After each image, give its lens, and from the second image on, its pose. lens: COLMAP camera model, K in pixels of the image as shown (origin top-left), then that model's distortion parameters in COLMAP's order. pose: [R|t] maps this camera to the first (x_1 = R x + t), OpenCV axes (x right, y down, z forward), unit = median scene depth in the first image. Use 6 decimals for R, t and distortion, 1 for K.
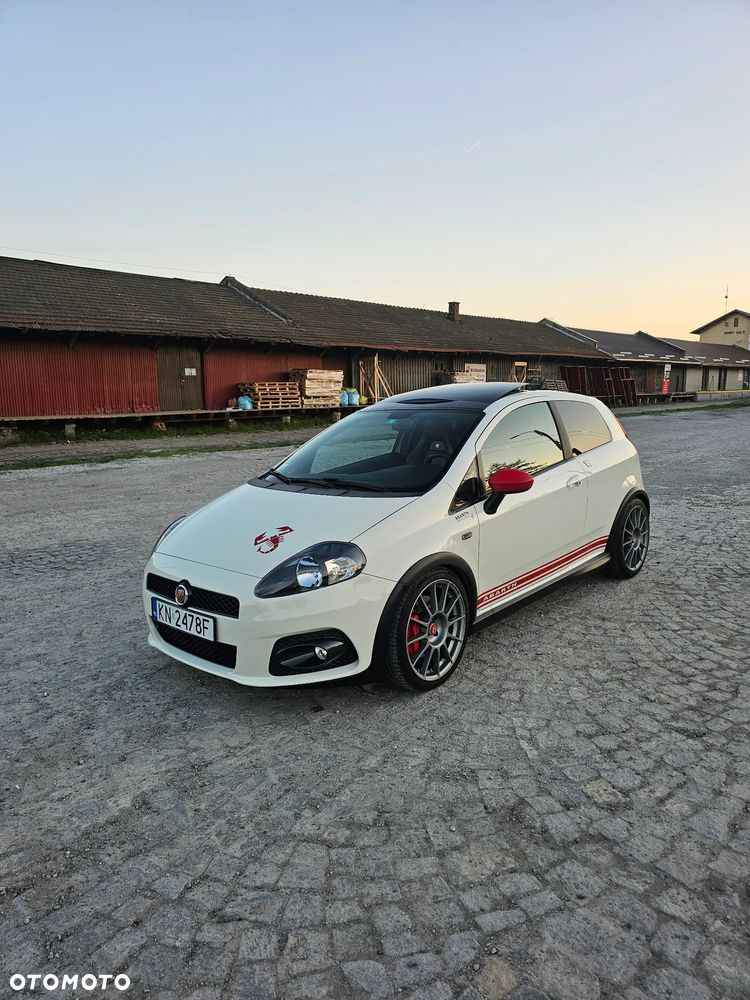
lens RADIAL K [[659.3, 0, 371.5], [0, 659.3, 506.9], [0, 0, 1]] dist [0.056232, -0.047907]
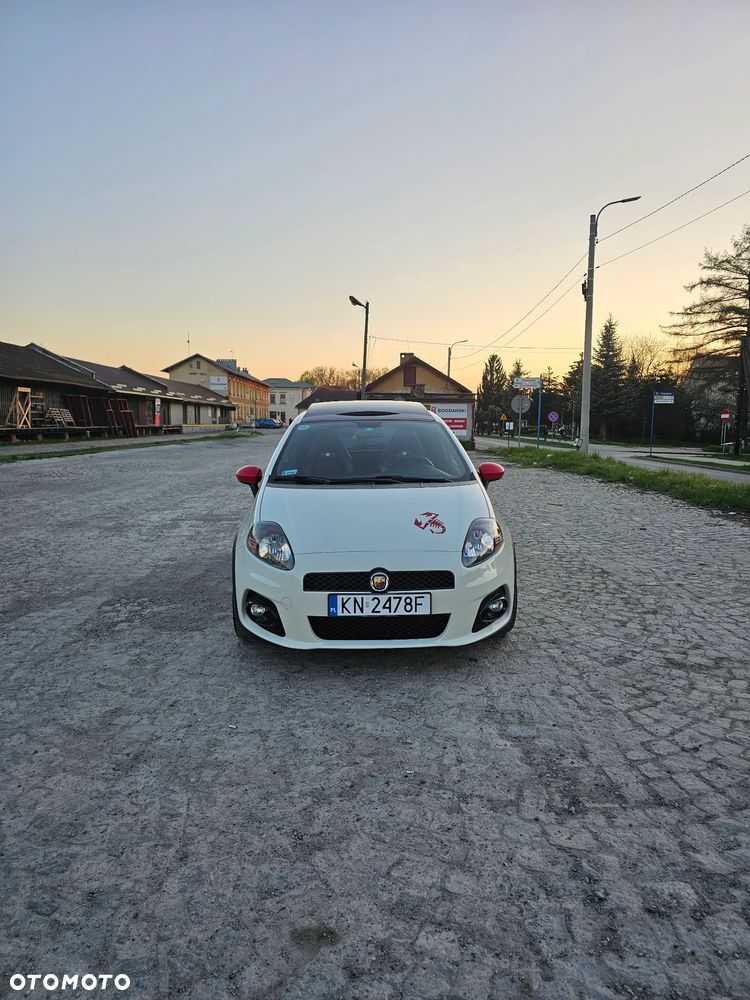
lens RADIAL K [[659.3, 0, 375.0], [0, 659.3, 497.3], [0, 0, 1]] dist [0.056232, -0.047907]
pose [[0.722701, -0.060562, 0.688503, -0.971944], [0.103437, 0.994412, -0.021104, 0.018794], [-0.683377, 0.086468, 0.724927, 0.217111]]
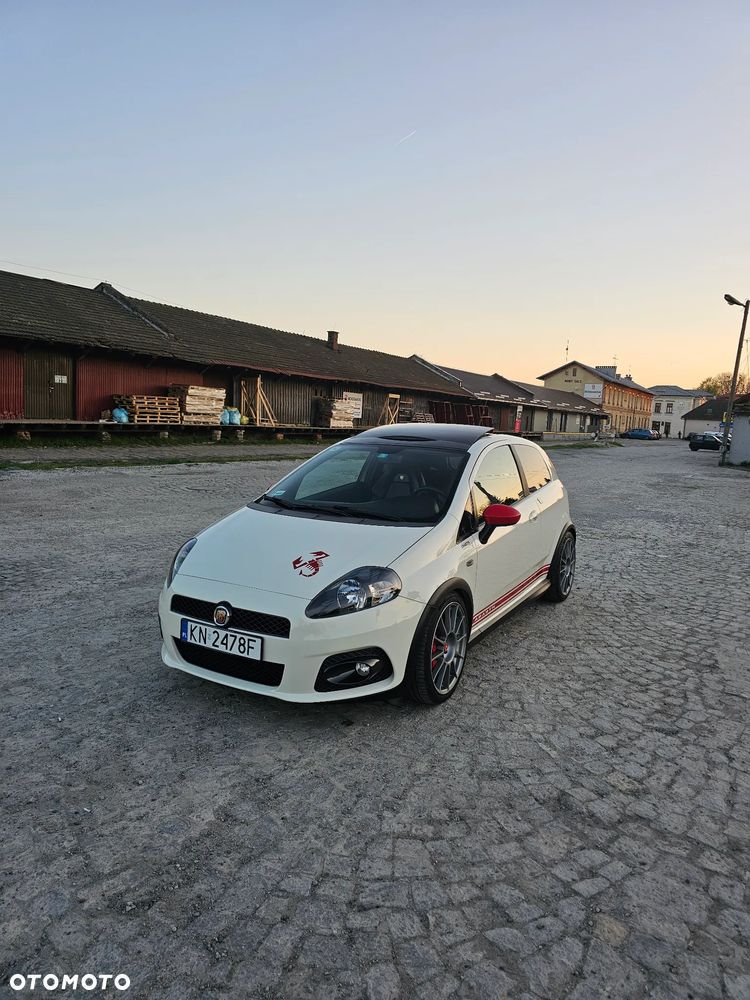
lens RADIAL K [[659.3, 0, 379.3], [0, 659.3, 496.5], [0, 0, 1]] dist [0.056232, -0.047907]
pose [[0.975322, 0.039106, 0.217295, -0.267087], [-0.028183, 0.998189, -0.053144, -0.005520], [-0.218979, 0.045709, 0.974658, -0.070954]]
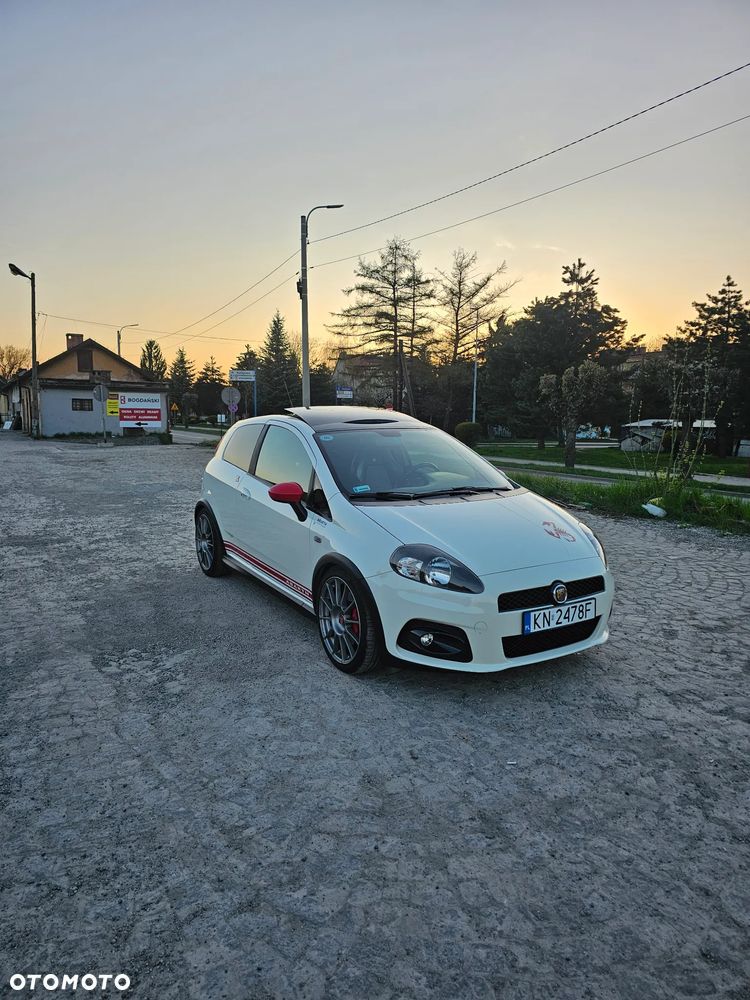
lens RADIAL K [[659.3, 0, 374.7], [0, 659.3, 506.9], [0, 0, 1]] dist [0.056232, -0.047907]
pose [[0.300606, -0.116382, 0.946621, -1.346531], [0.150922, 0.985826, 0.073276, -0.130727], [-0.941732, 0.120839, 0.313909, 0.890746]]
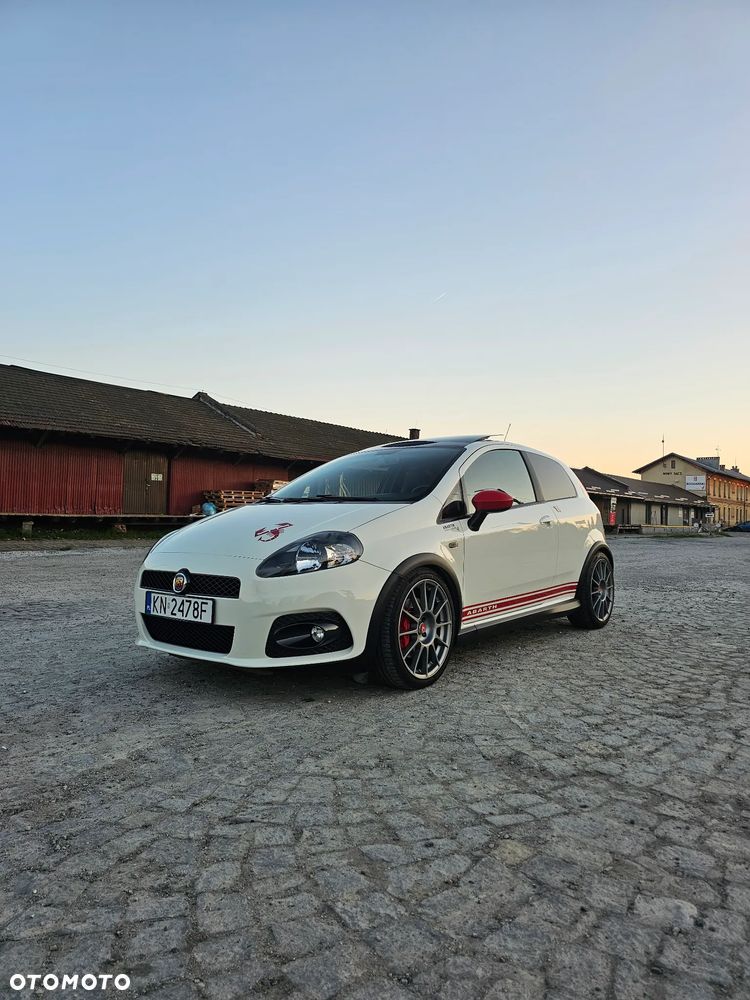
lens RADIAL K [[659.3, 0, 378.8], [0, 659.3, 506.0], [0, 0, 1]] dist [0.056232, -0.047907]
pose [[0.996762, 0.036919, 0.071430, -0.055908], [-0.022730, 0.981501, -0.190104, 0.195612], [-0.077127, 0.187865, 0.979162, -0.043761]]
